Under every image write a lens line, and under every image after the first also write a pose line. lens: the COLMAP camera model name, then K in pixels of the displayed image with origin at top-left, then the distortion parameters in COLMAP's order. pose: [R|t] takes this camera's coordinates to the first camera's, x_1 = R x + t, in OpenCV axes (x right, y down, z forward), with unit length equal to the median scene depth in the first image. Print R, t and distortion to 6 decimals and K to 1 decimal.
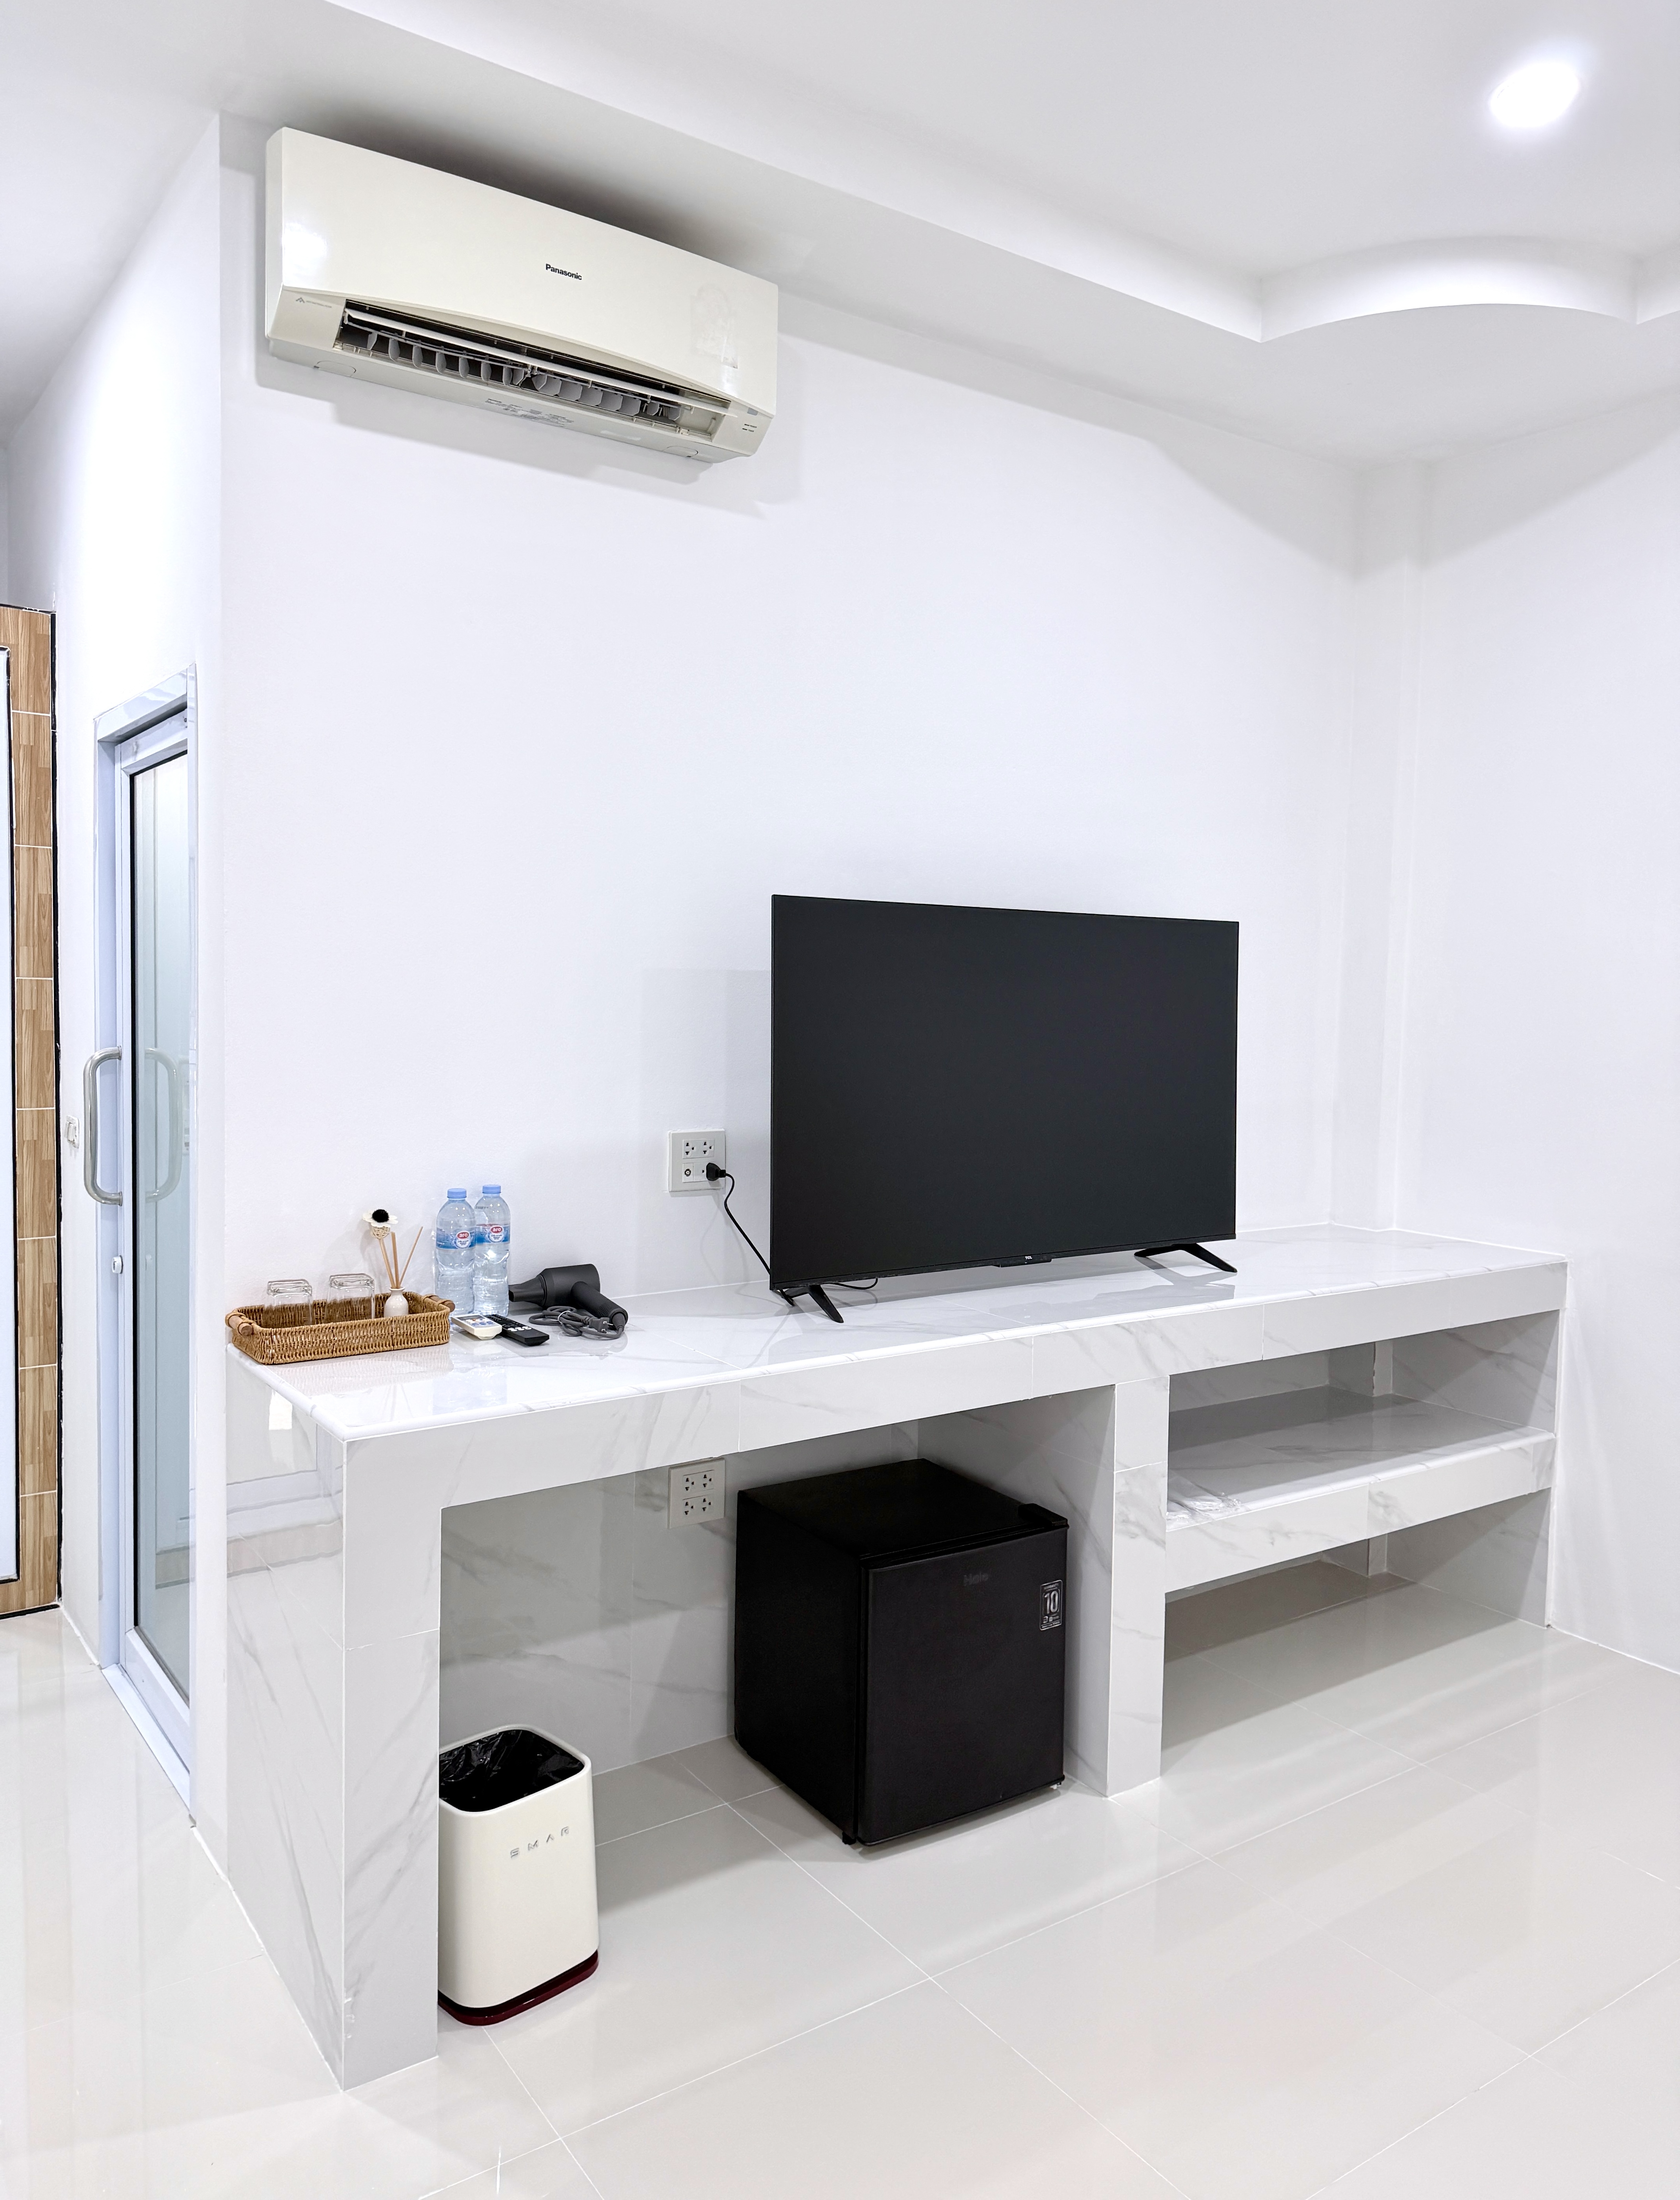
lens RADIAL K [[1606.8, 0, 837.7], [0, 1606.8, 1067.2], [0, 0, 1]] dist [0.067454, -0.097097]
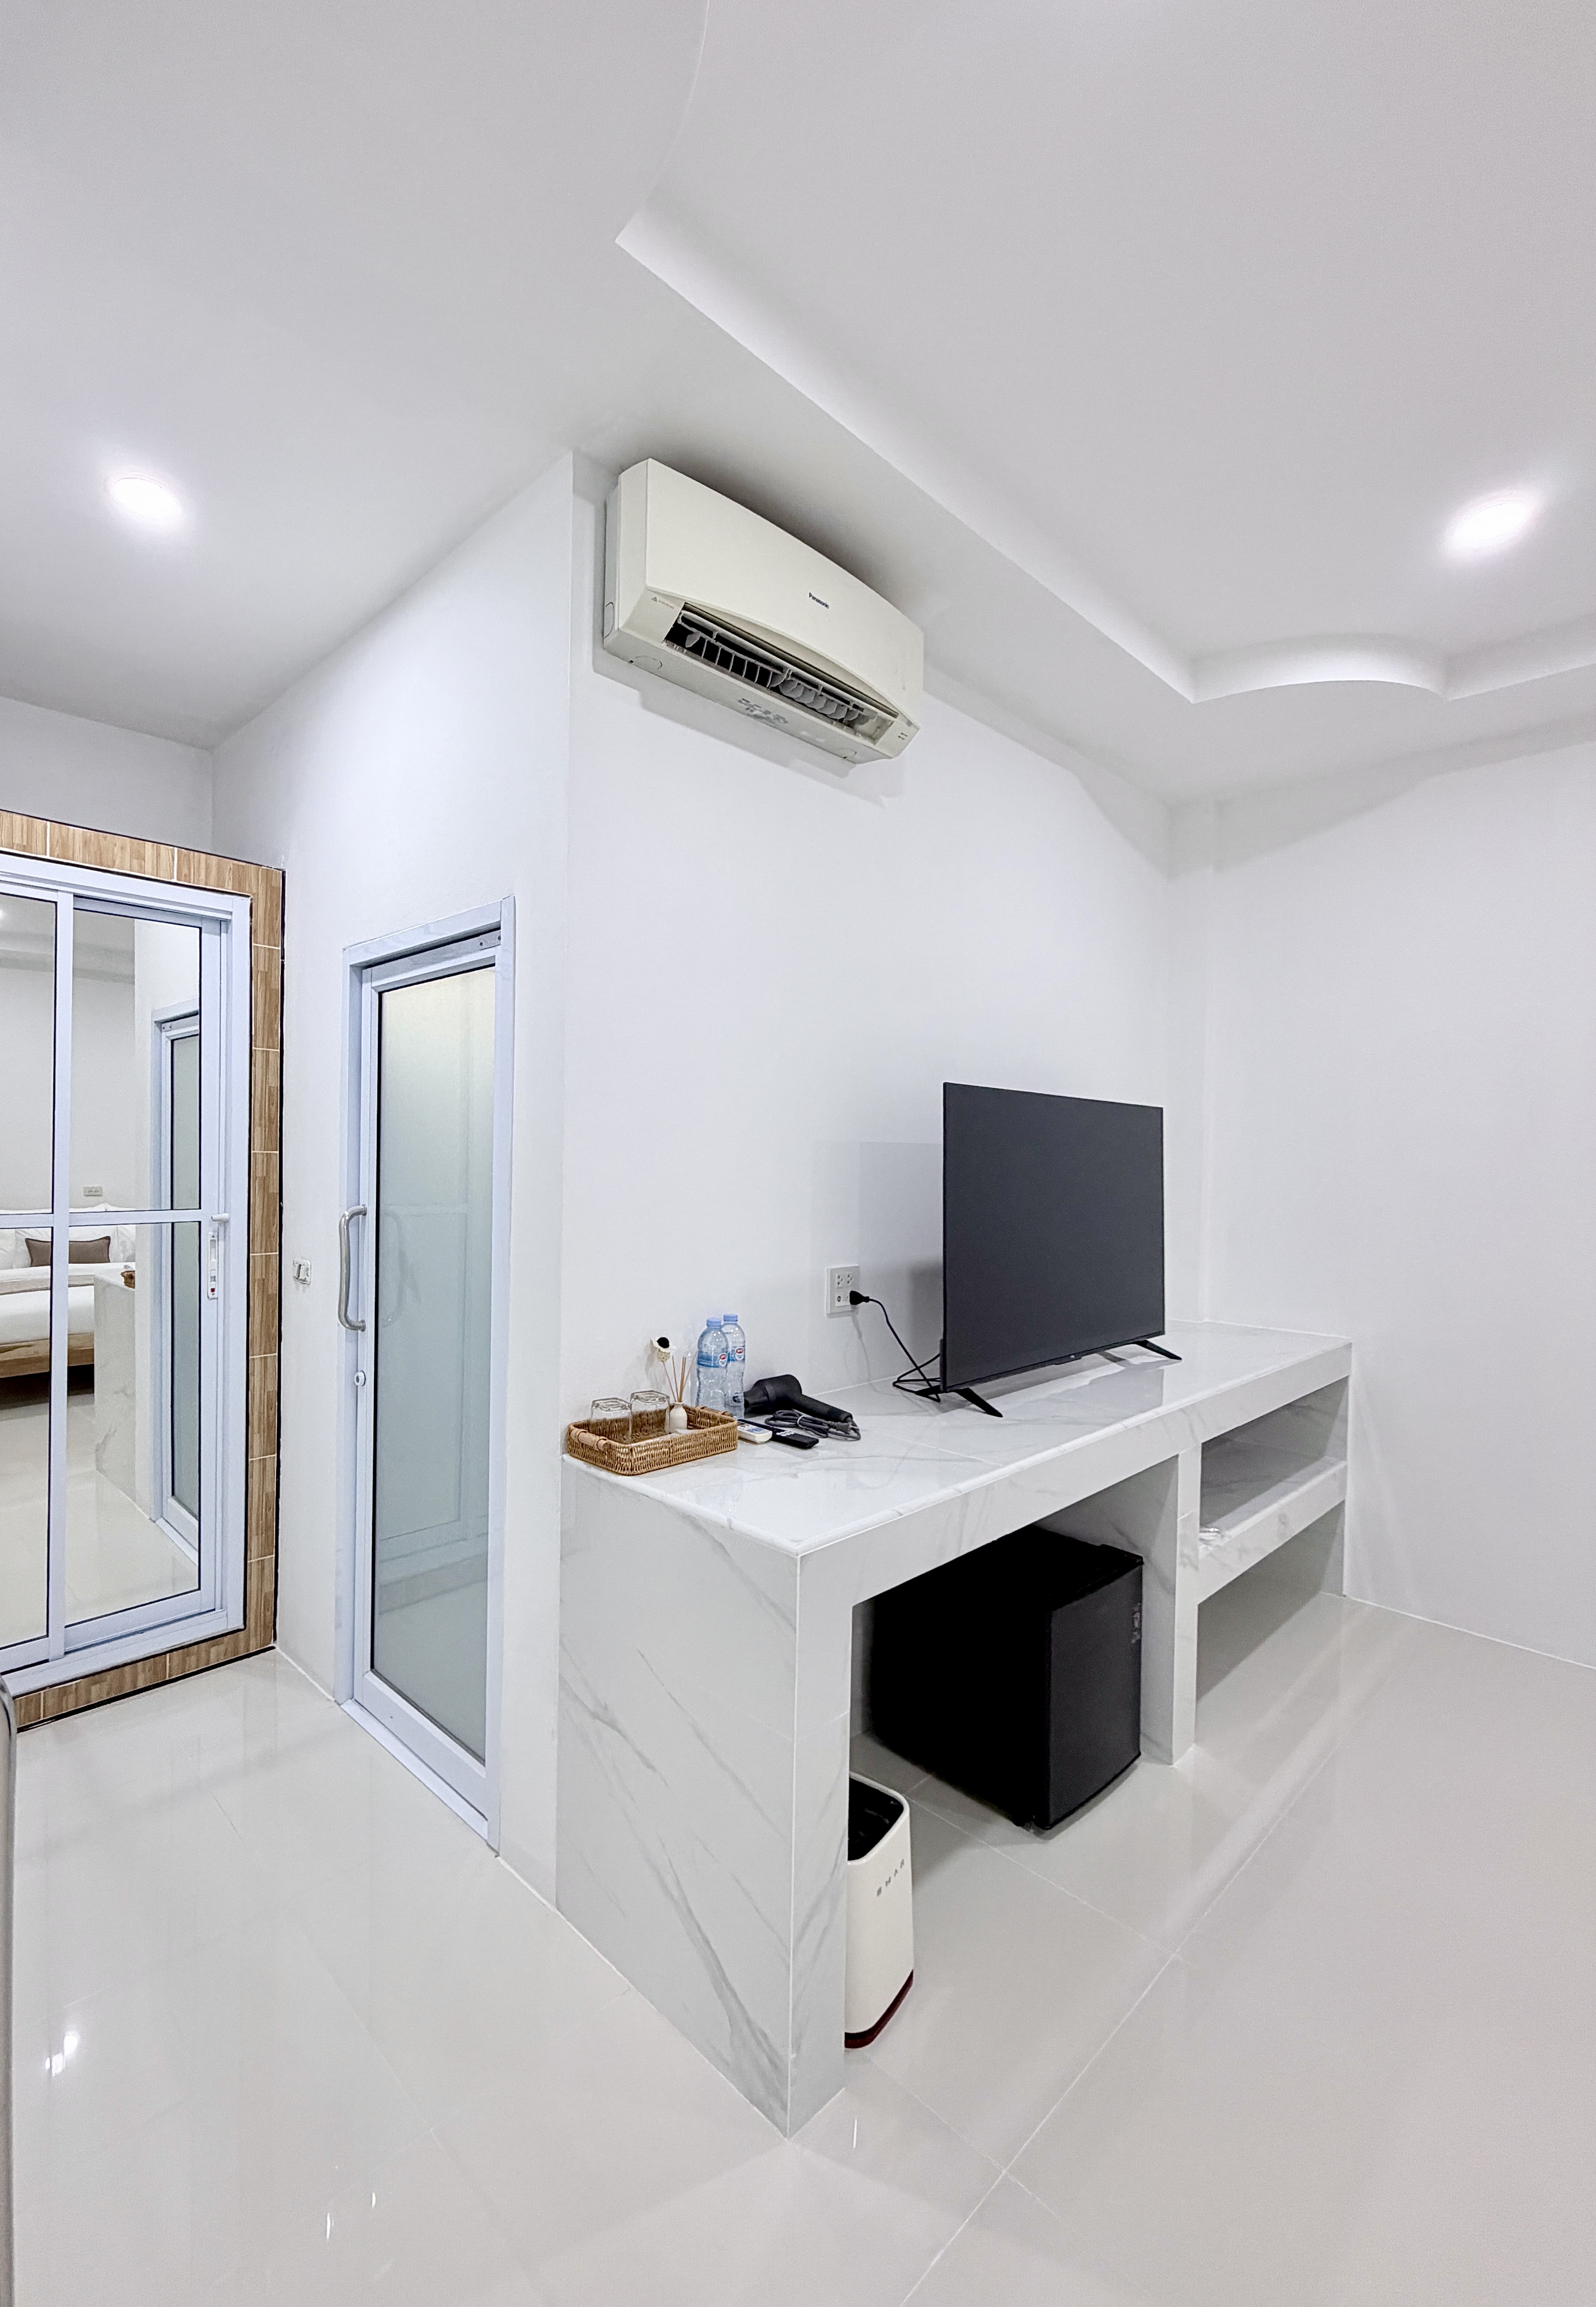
lens RADIAL K [[1017.2, 0, 671.1], [0, 1017.2, 1163.5], [0, 0, 1]] dist [-0.000126, -0.000169]
pose [[0.992606, -0.005195, 0.121267, -0.304252], [0.010115, 0.999149, -0.039989, -0.011141], [-0.120956, 0.040920, 0.991814, 0.184704]]
